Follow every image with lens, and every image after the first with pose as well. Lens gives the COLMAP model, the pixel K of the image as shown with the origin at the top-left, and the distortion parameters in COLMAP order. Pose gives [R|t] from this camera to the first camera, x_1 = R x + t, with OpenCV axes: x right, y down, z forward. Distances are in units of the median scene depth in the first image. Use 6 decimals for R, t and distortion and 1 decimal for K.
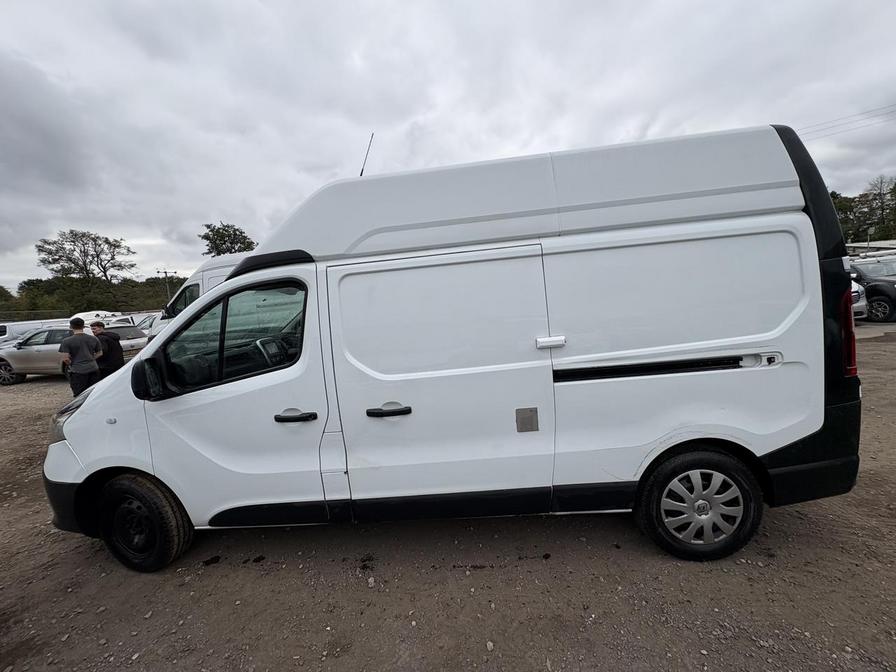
lens RADIAL K [[357.9, 0, 435.9], [0, 357.9, 337.4], [0, 0, 1]] dist [-0.002020, -0.000110]
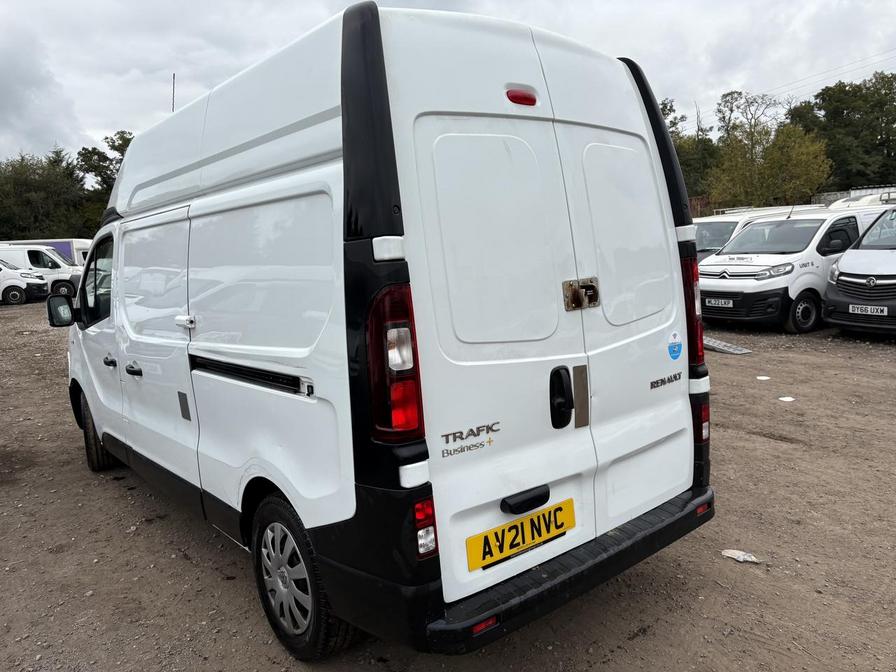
lens RADIAL K [[670.5, 0, 454.7], [0, 670.5, 335.6], [0, 0, 1]] dist [0.062982, -0.072295]
pose [[0.698389, 0.137316, -0.702422, 1.900920], [-0.078446, 0.990196, 0.115577, -0.190341], [0.711406, -0.025616, 0.702314, 0.310391]]
